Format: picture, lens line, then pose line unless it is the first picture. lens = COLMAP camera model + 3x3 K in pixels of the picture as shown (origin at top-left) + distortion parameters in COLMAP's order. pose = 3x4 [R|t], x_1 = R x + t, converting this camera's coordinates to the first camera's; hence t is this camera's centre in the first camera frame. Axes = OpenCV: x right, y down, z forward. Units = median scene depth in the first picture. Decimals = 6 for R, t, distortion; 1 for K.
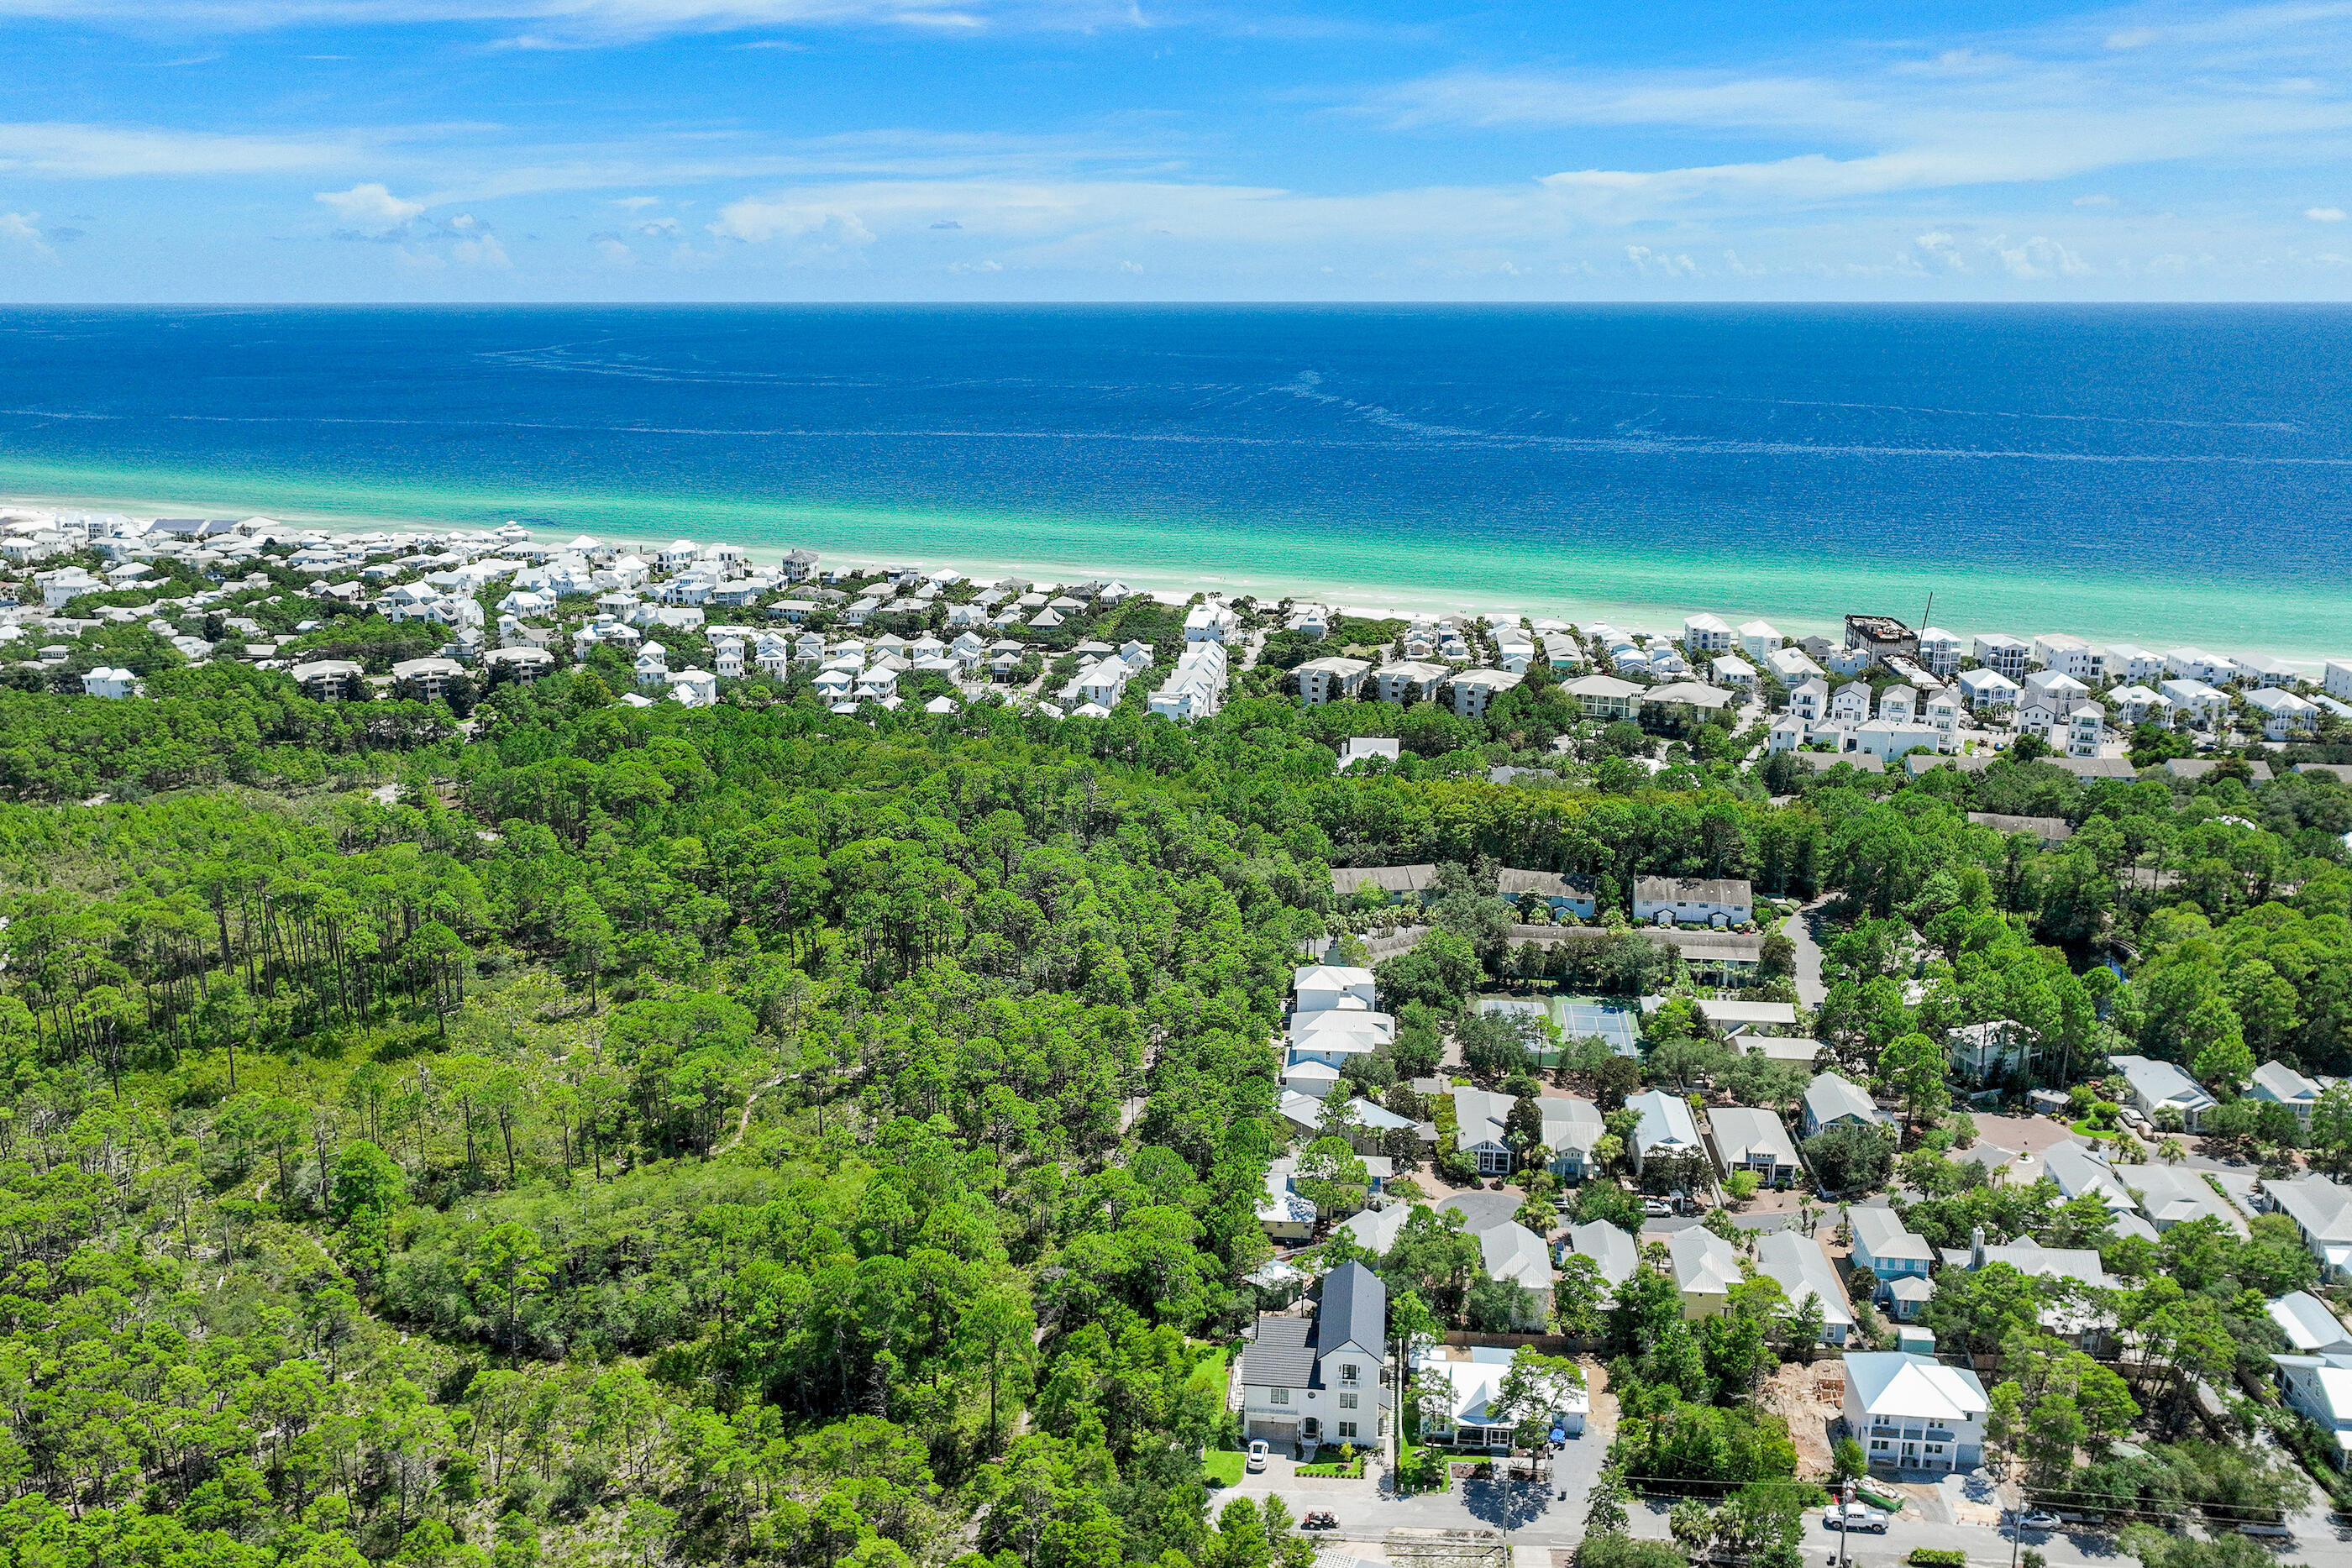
lens RADIAL K [[1981.8, 0, 1164.4], [0, 1981.8, 766.6], [0, 0, 1]] dist [0.008835, 0.006238]
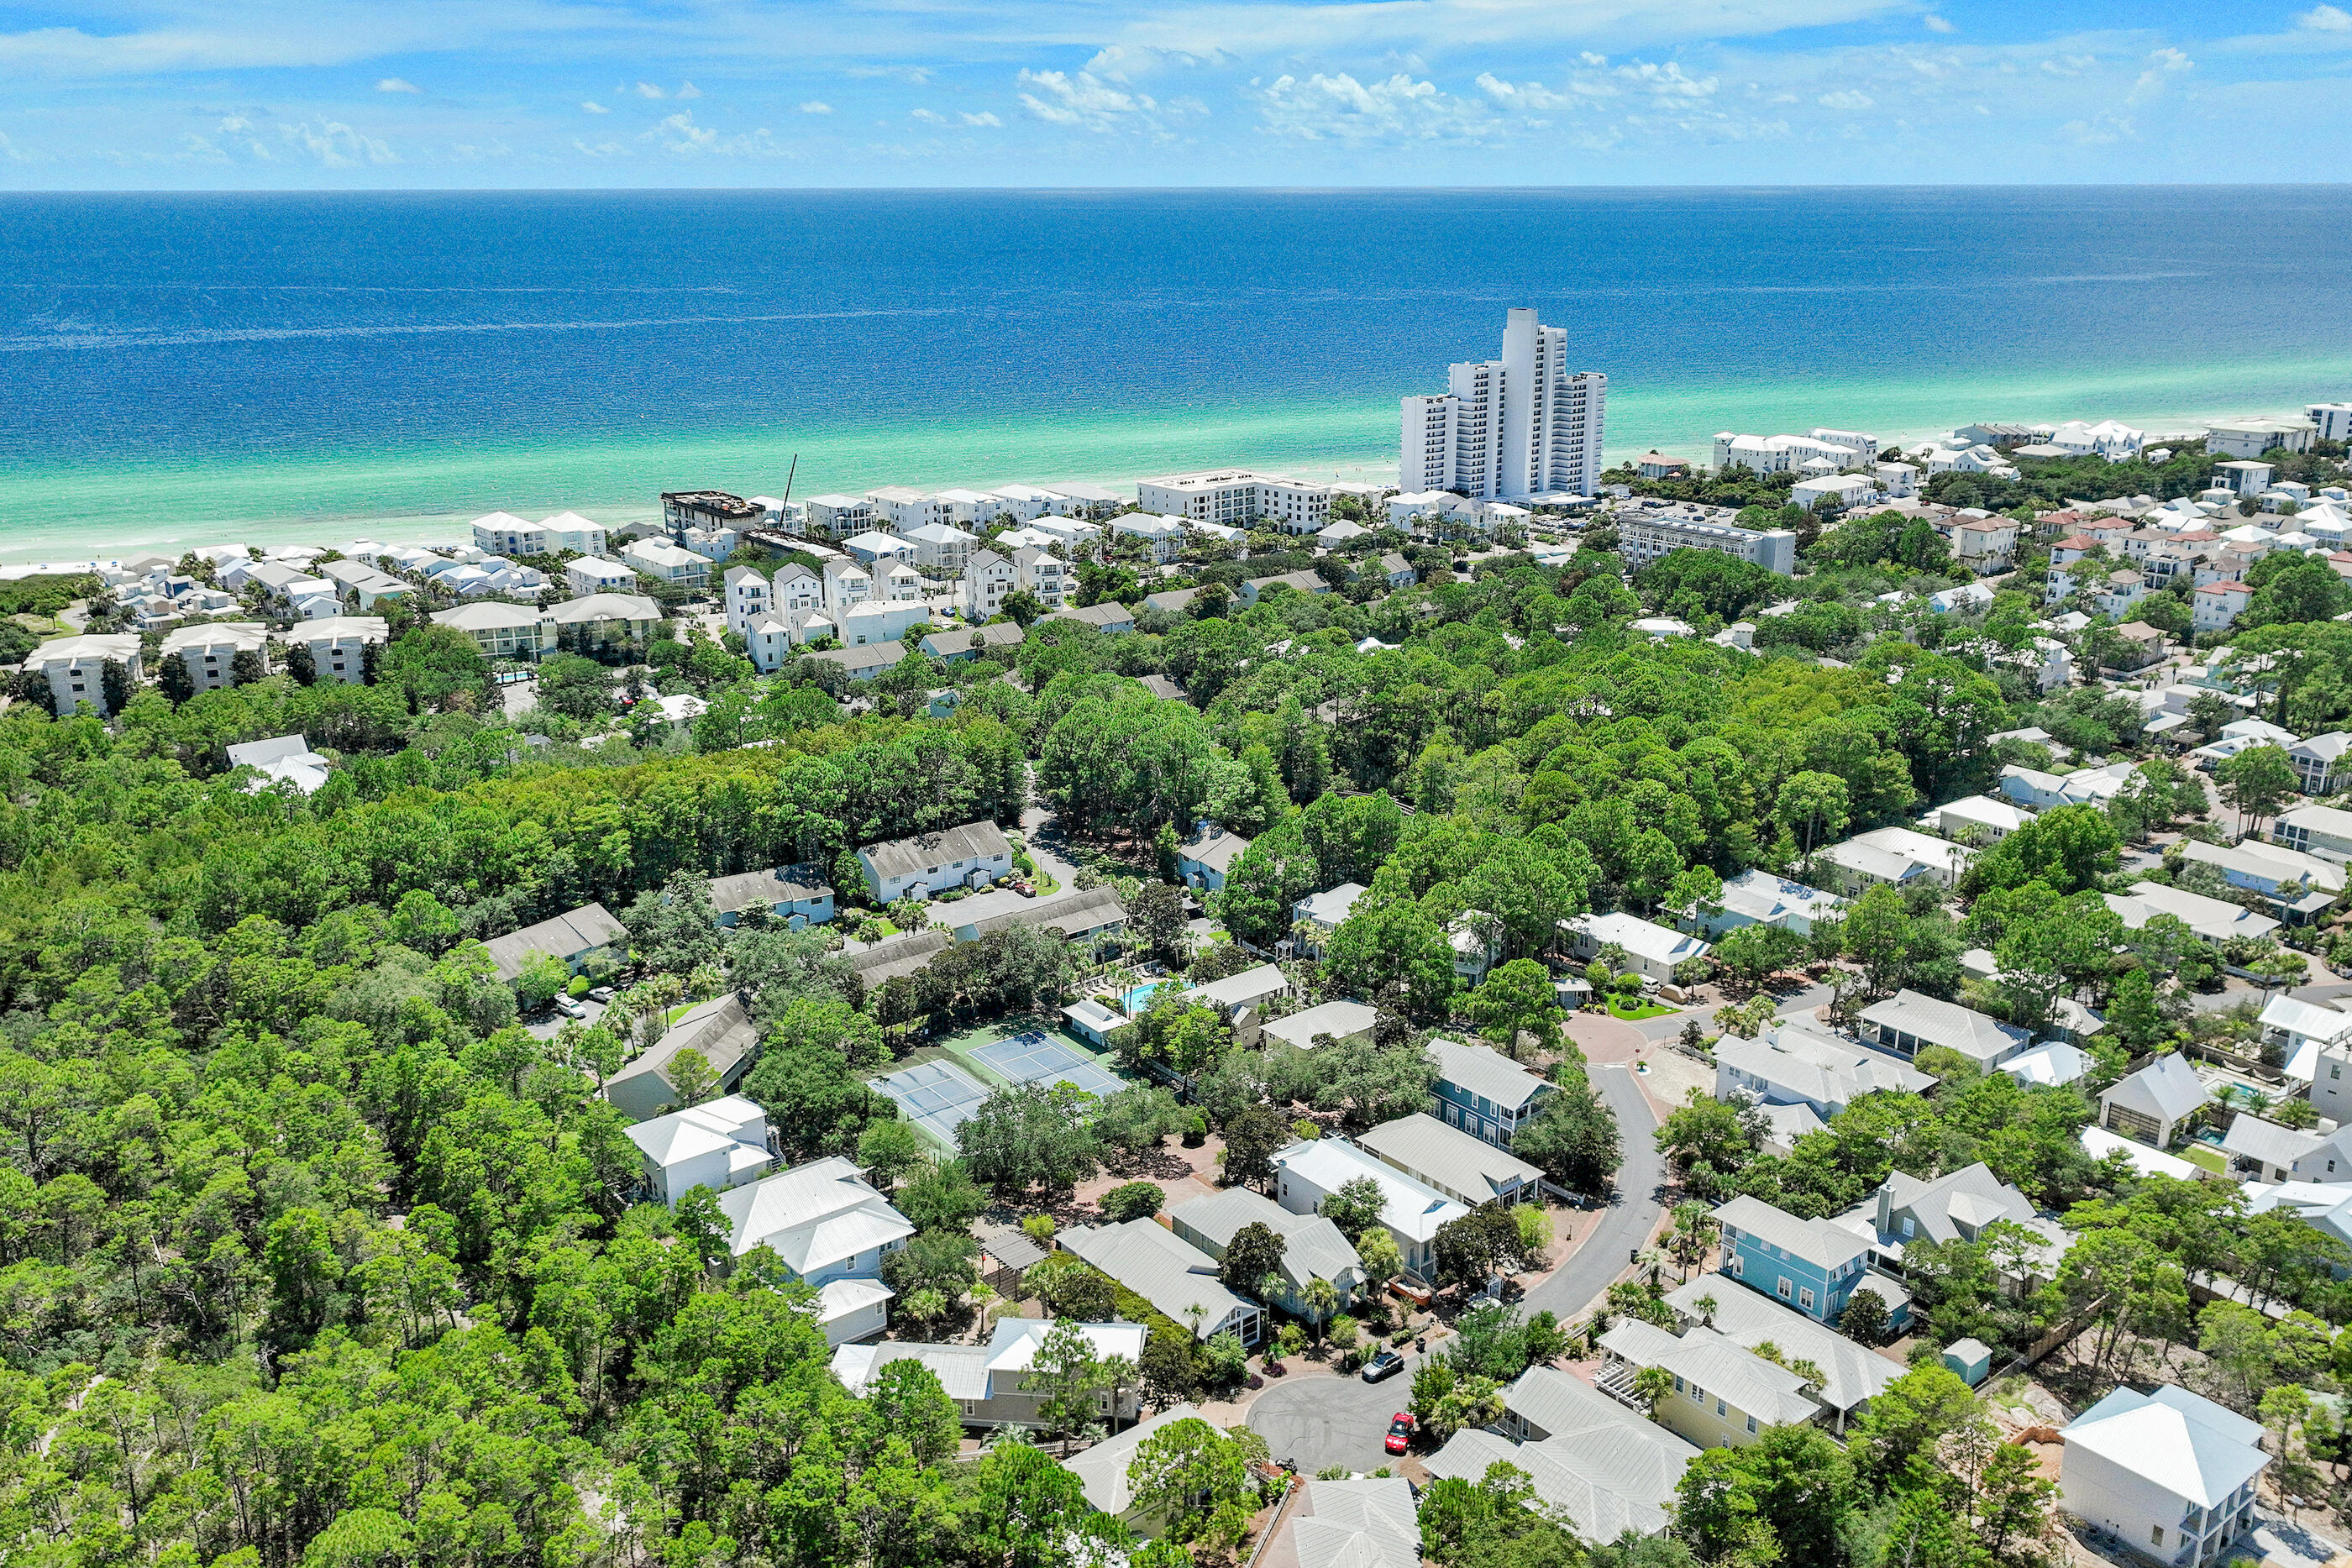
lens RADIAL K [[1981.8, 0, 1191.0], [0, 1981.8, 715.9], [0, 0, 1]] dist [0.008835, 0.006238]
pose [[0.698743, -0.190477, 0.689548, -0.175576], [0.171101, 0.980423, 0.097444, -0.043977], [-0.694609, 0.049894, 0.717655, 0.378814]]
